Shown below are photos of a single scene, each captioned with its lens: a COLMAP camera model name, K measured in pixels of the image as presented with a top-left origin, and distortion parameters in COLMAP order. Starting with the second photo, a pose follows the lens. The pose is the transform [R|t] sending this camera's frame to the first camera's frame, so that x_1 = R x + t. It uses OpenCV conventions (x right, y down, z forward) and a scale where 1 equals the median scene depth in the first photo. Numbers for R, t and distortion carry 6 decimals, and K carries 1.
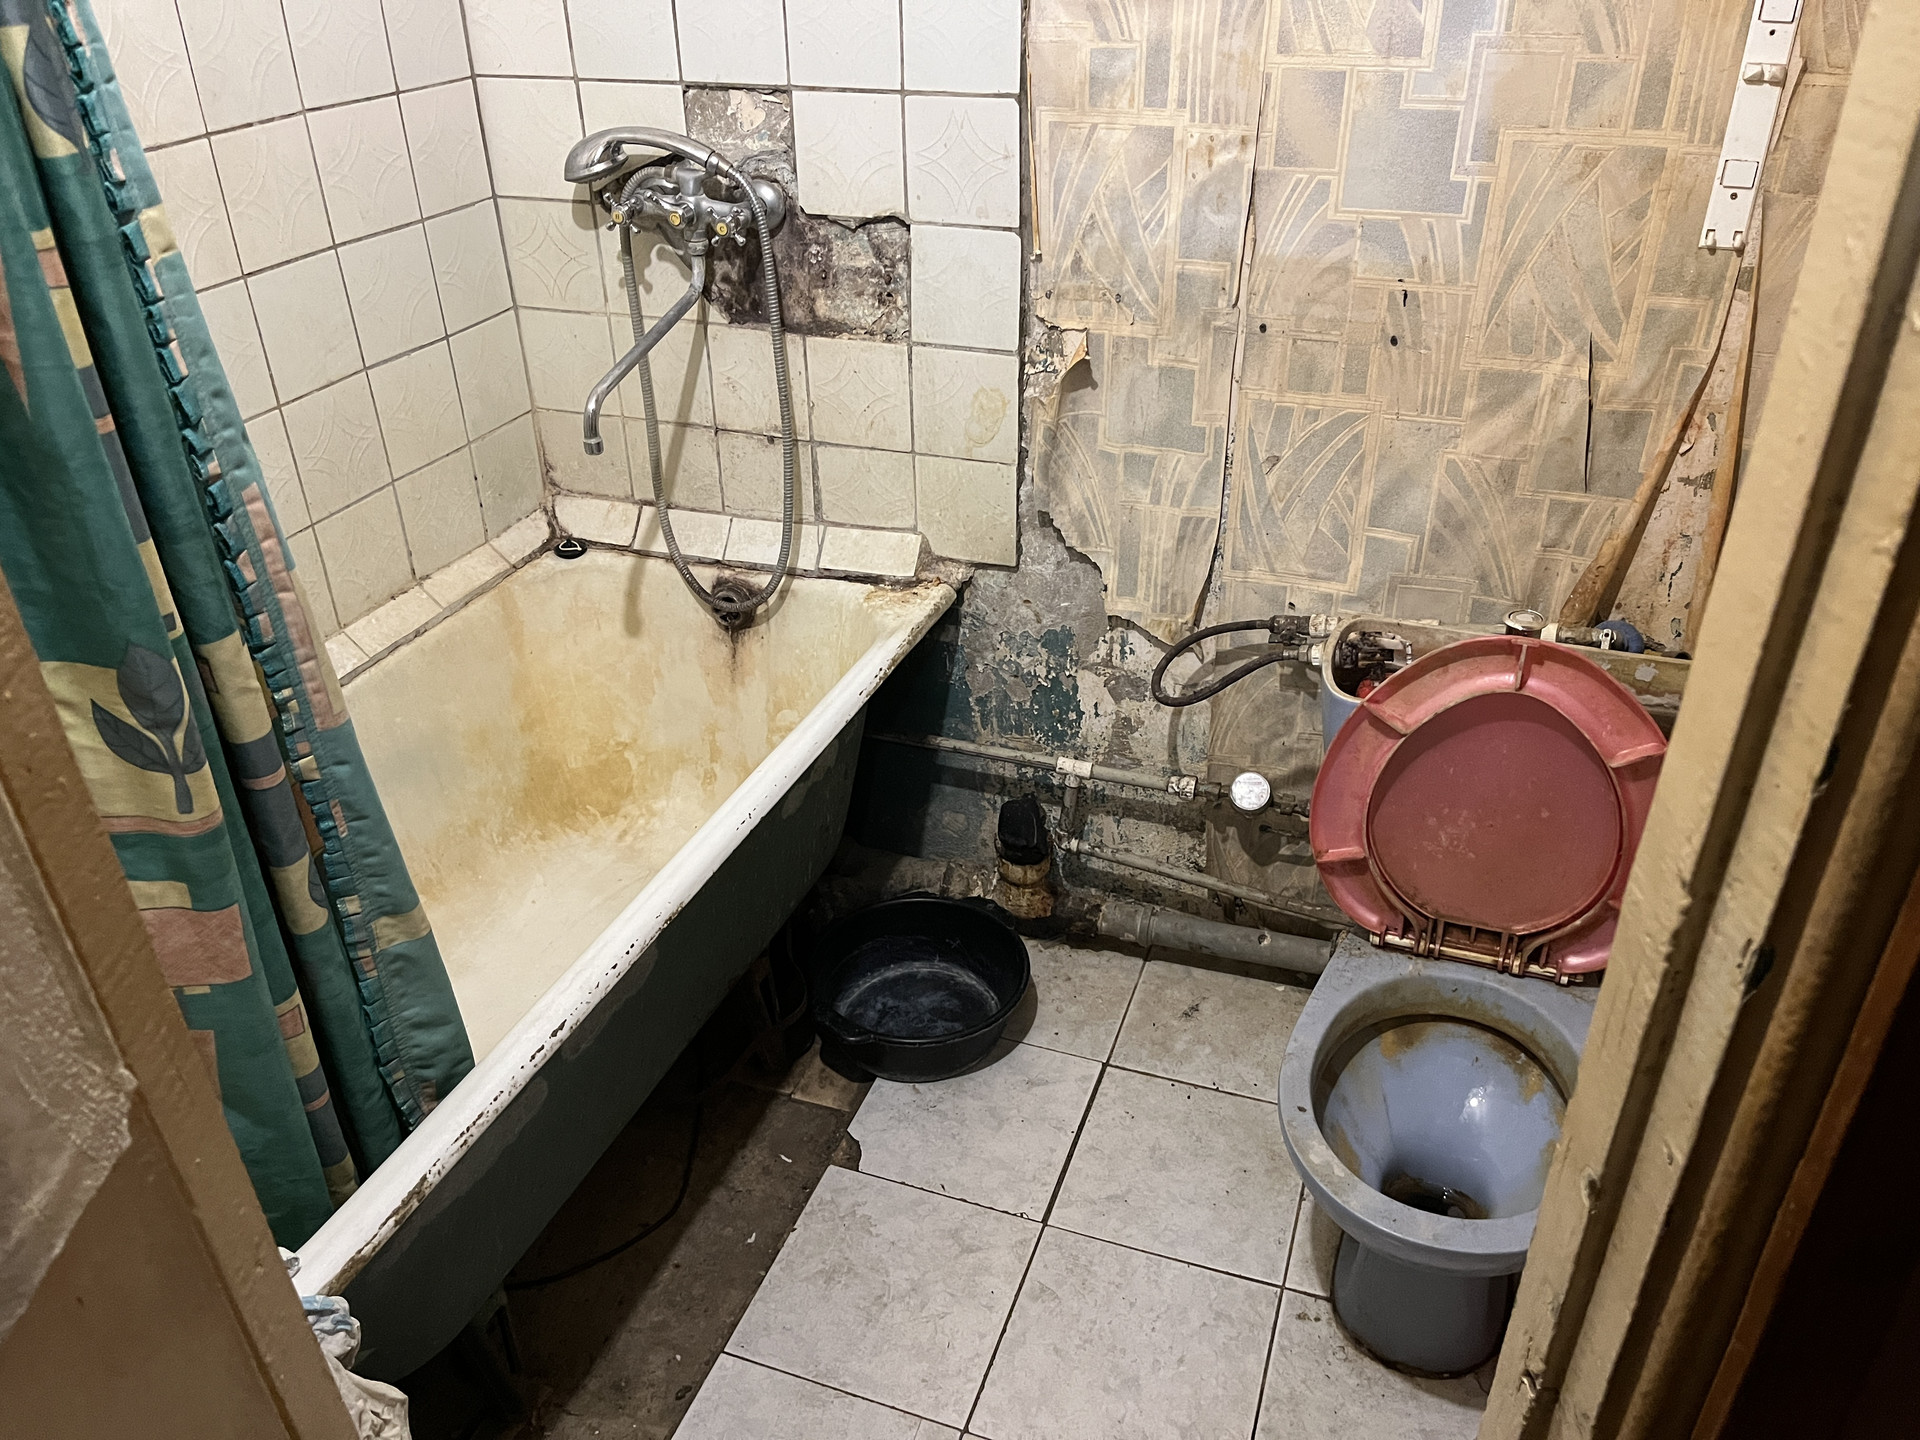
lens RADIAL K [[1439.8, 0, 960.0], [0, 1439.8, 720.0], [0, 0, 1]] dist [0.066264, -0.096447]
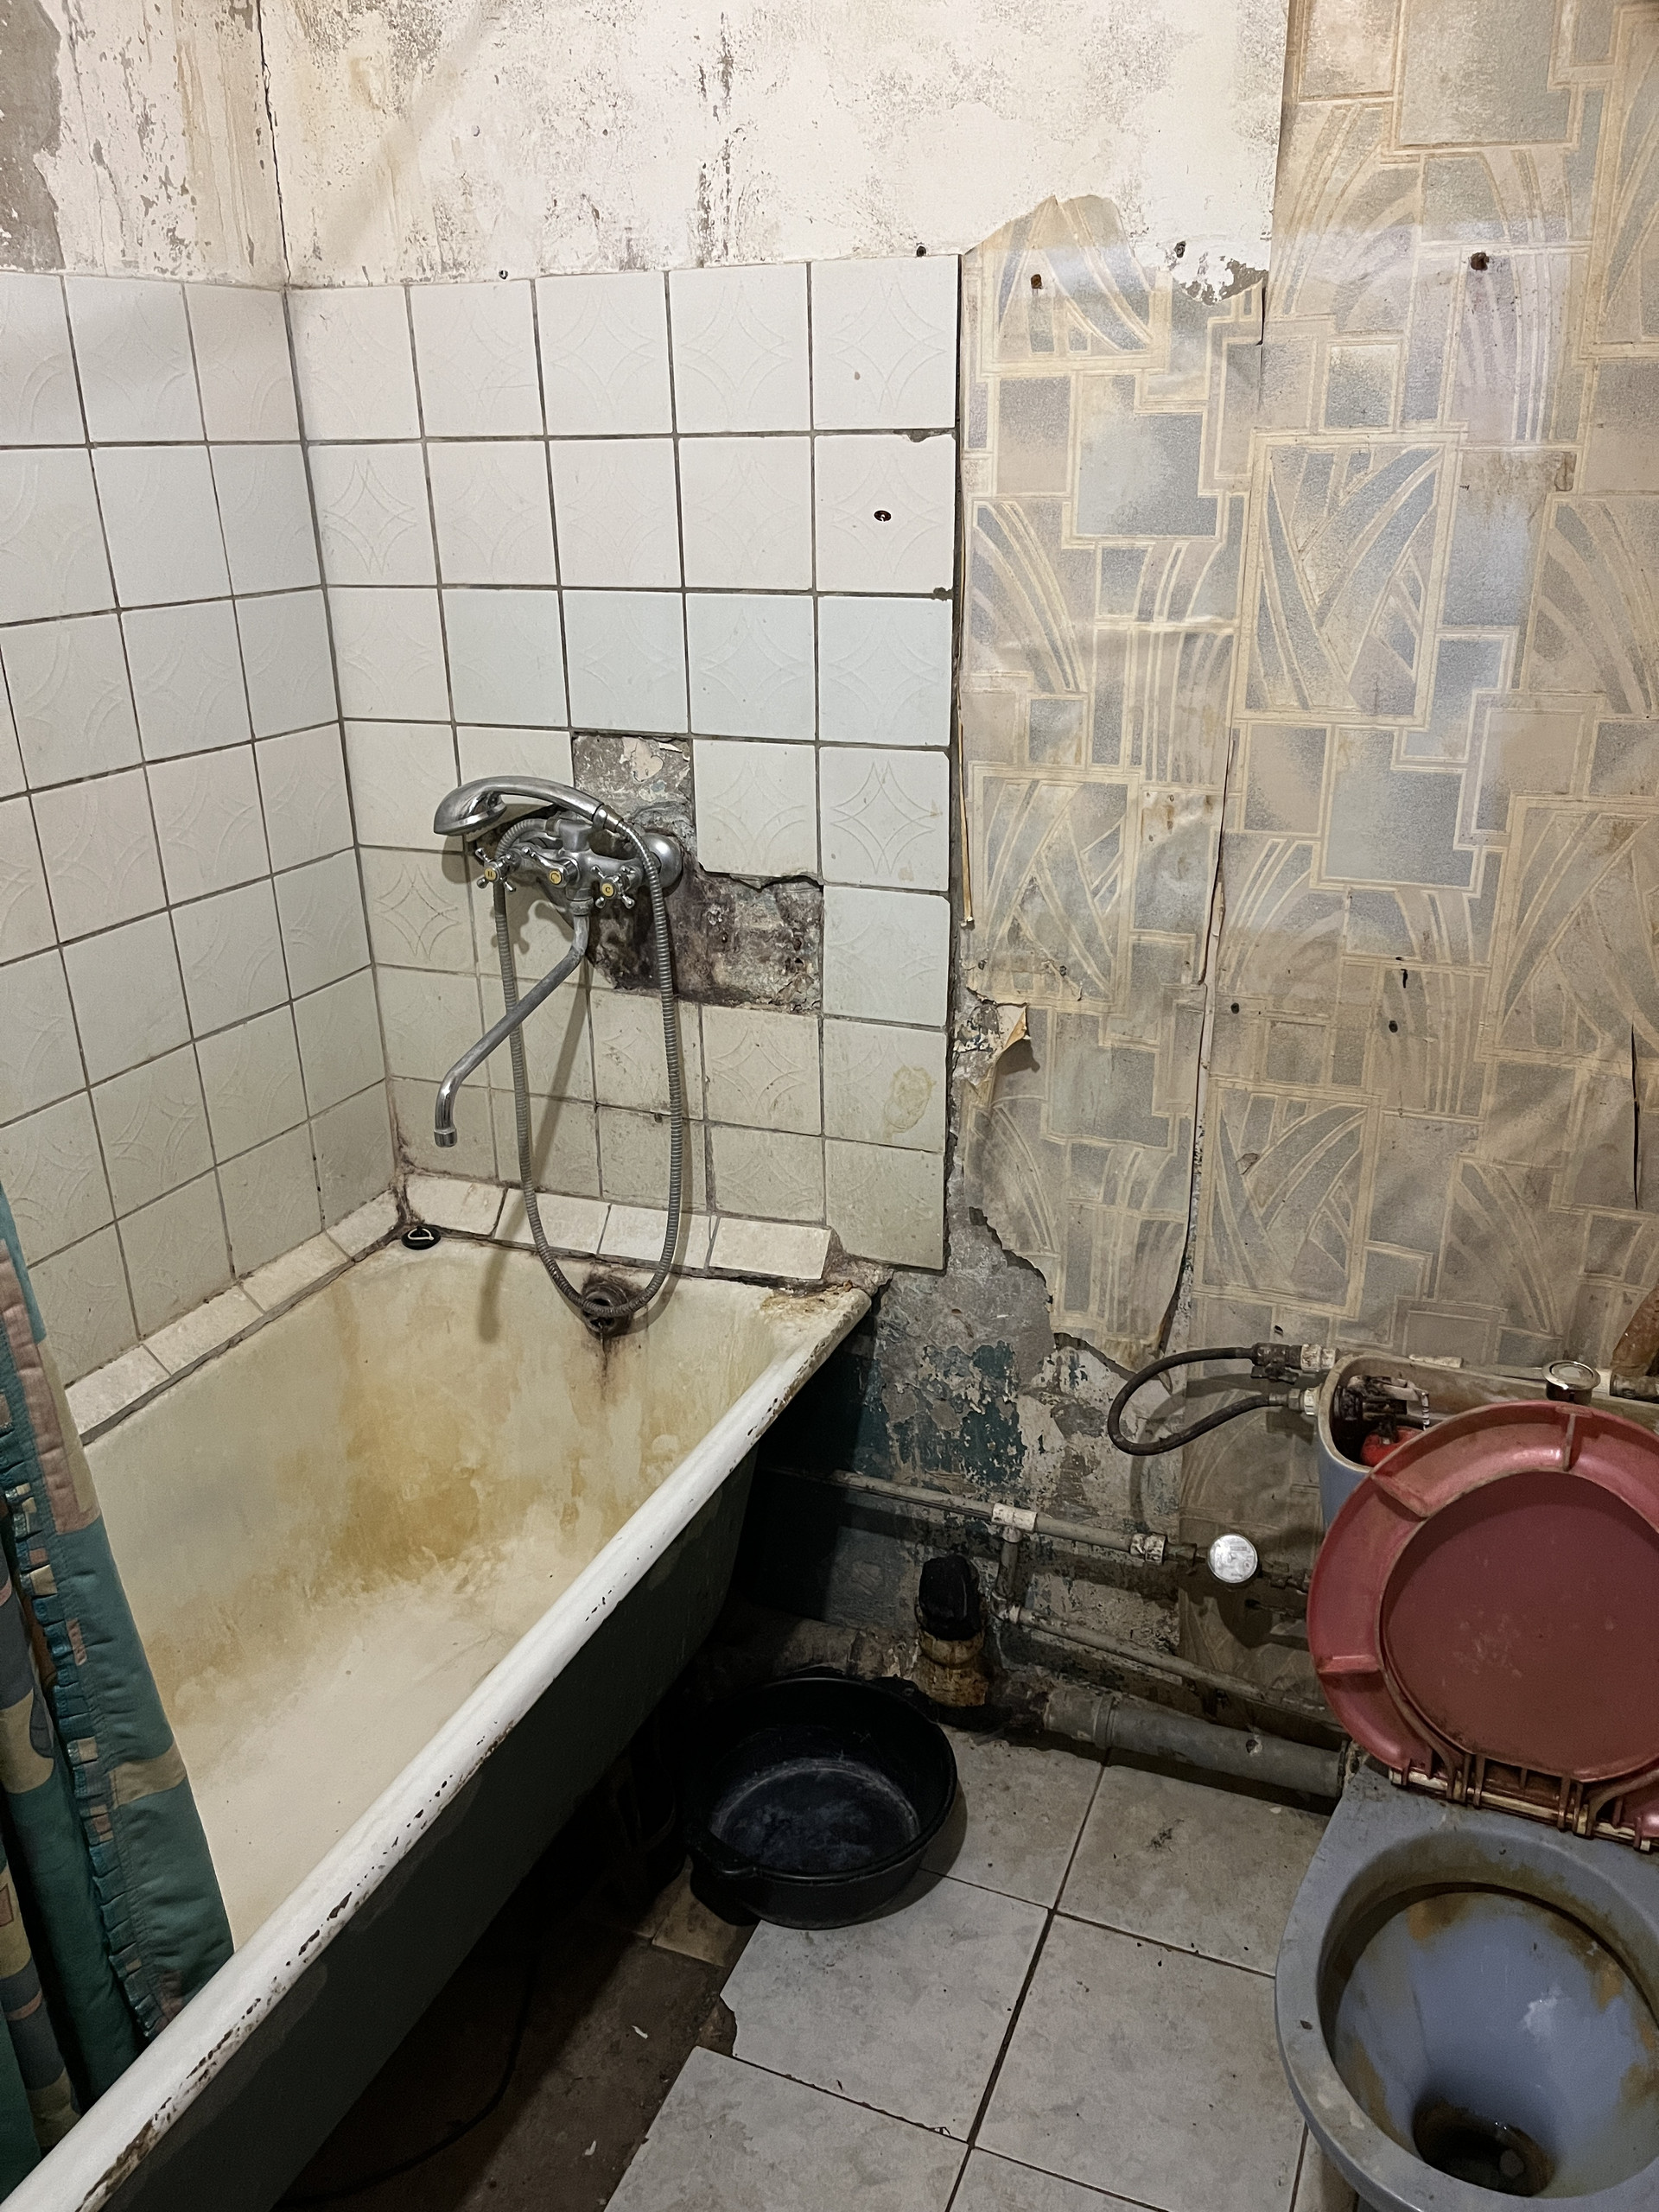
lens RADIAL K [[1658.8, 0, 823.6], [0, 1658.8, 1113.3], [0, 0, 1]] dist [0.066264, -0.096447]
pose [[0.998949, 0.014595, -0.043460, 0.011480], [-0.021243, 0.987421, -0.156679, -0.050934], [0.040627, 0.157438, 0.986693, 0.036836]]
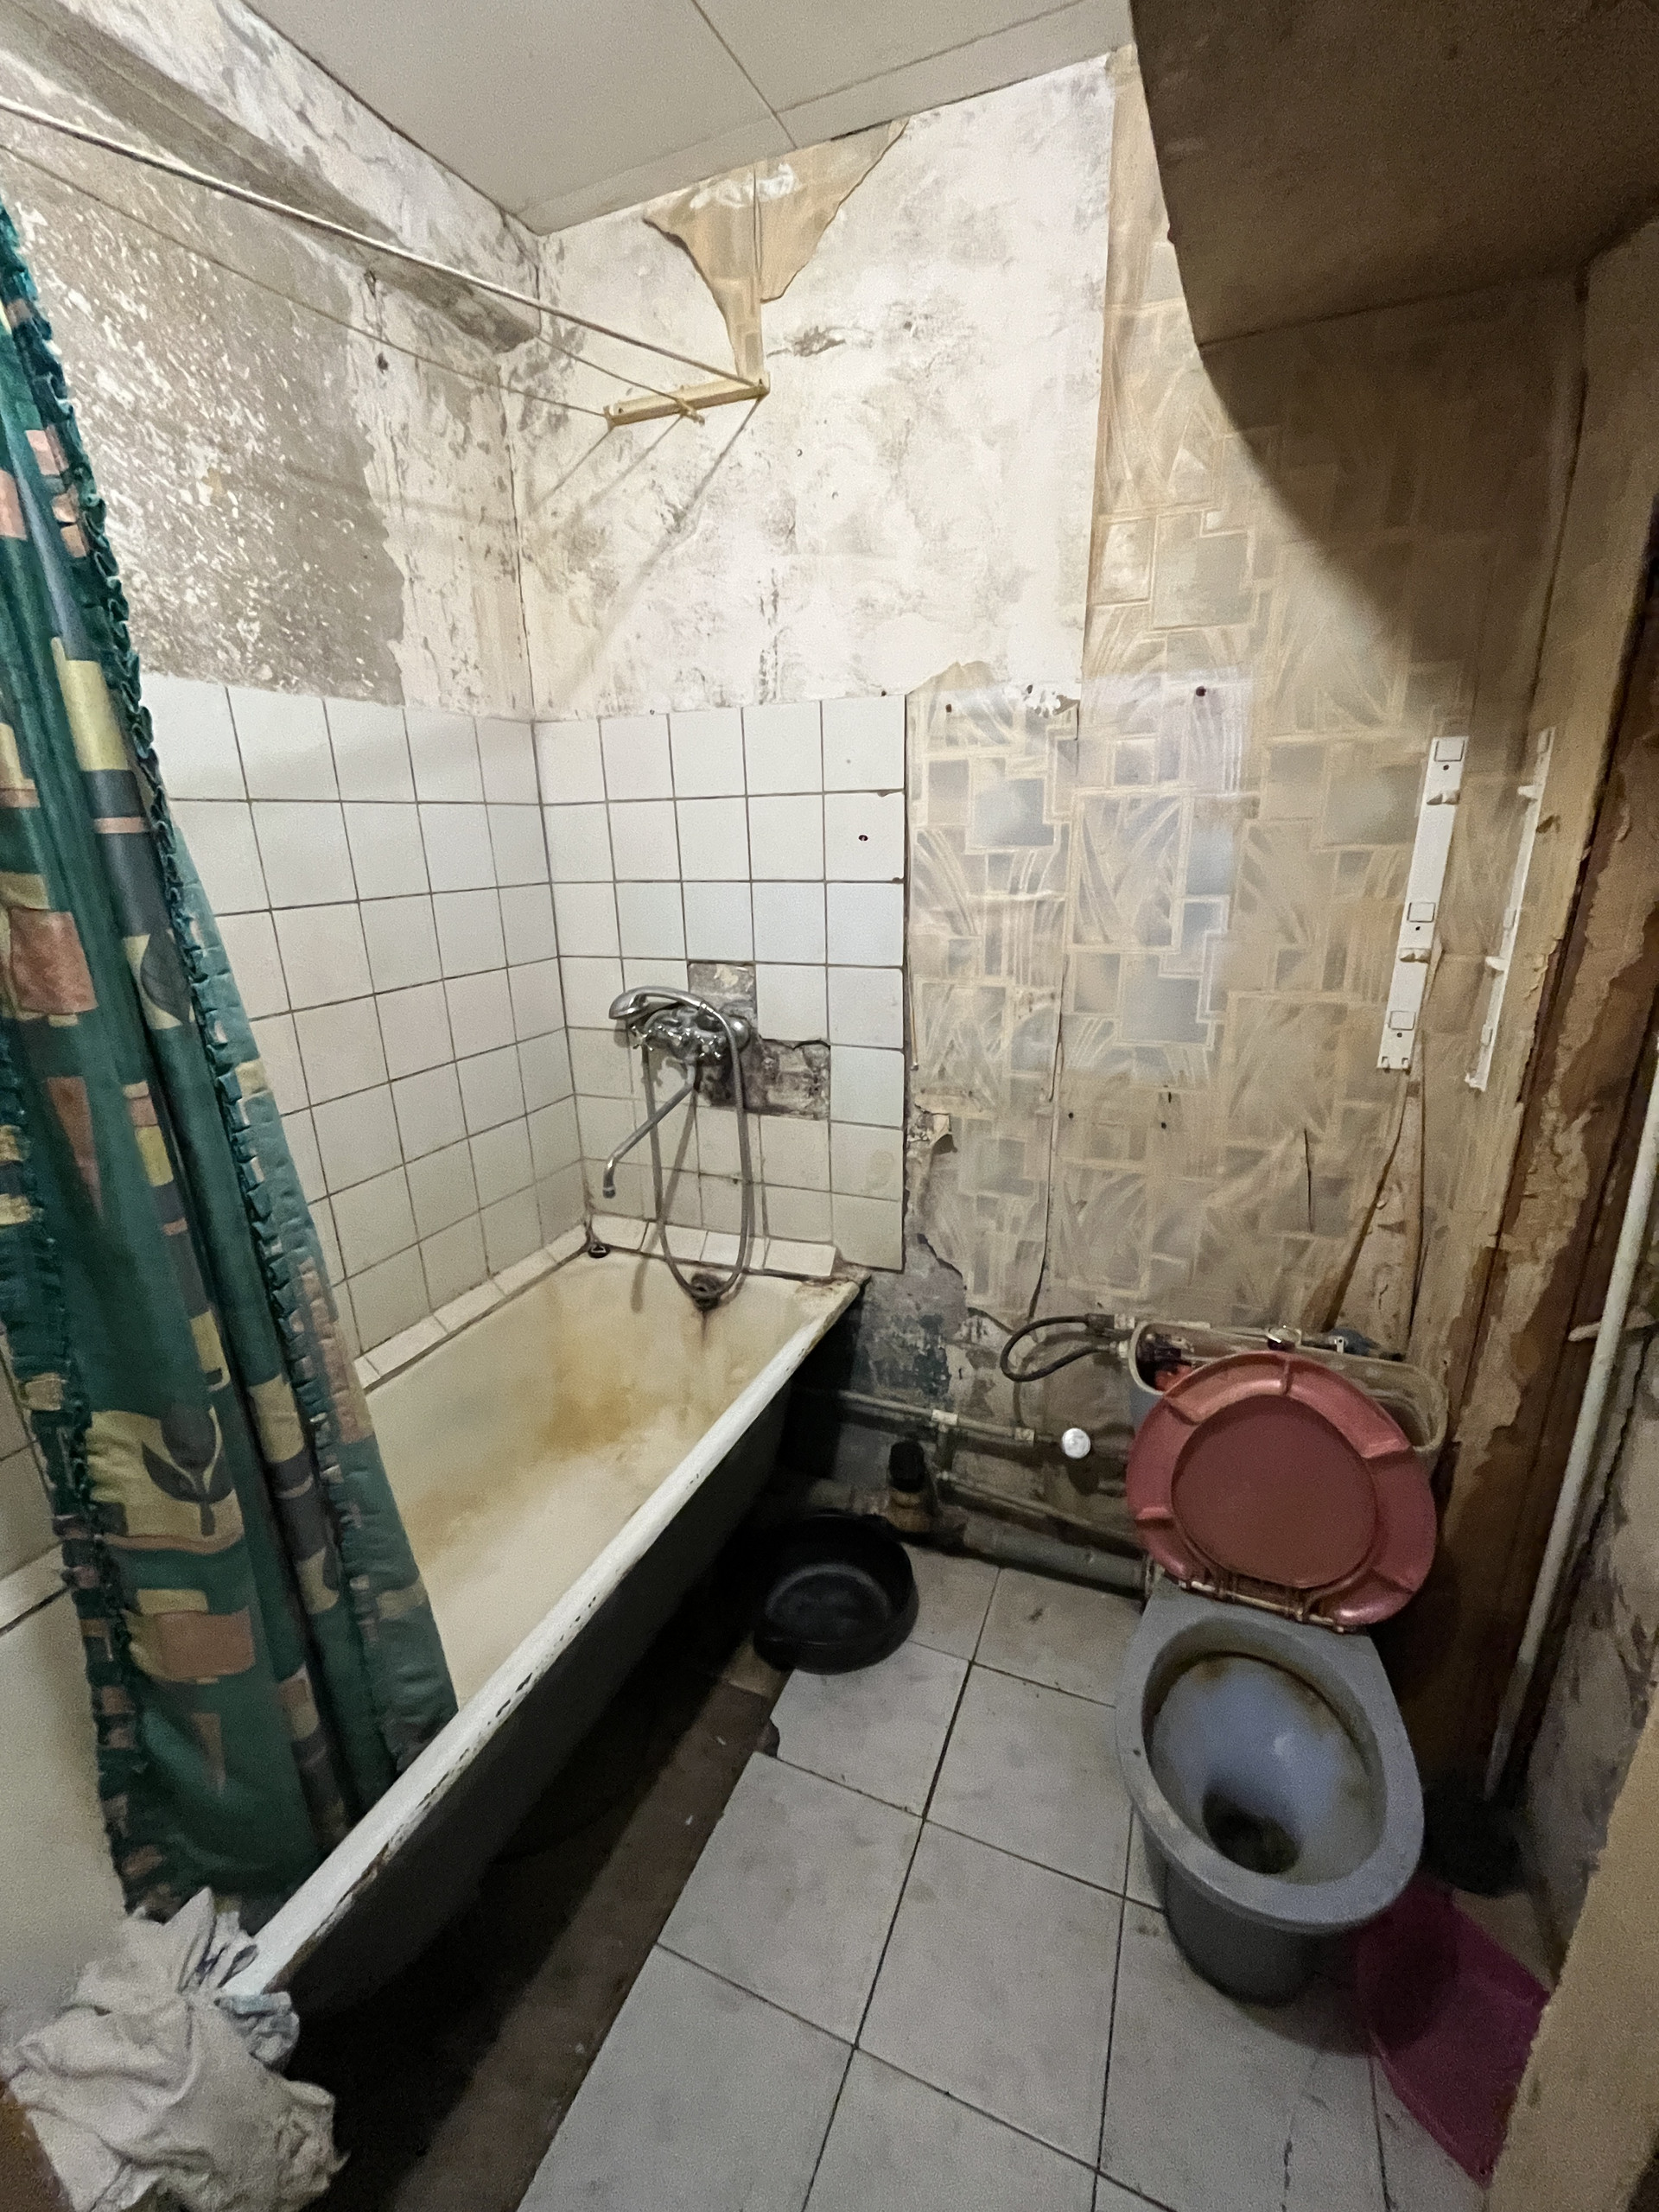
lens RADIAL K [[894.9, 0, 824.0], [0, 894.9, 1103.7], [0, 0, 1]] dist [-0.003752, -0.000579]
pose [[0.998505, 0.006952, -0.054210, 0.010096], [-0.019790, 0.970558, -0.240054, -0.060568], [0.050946, 0.240768, 0.969245, 0.112856]]
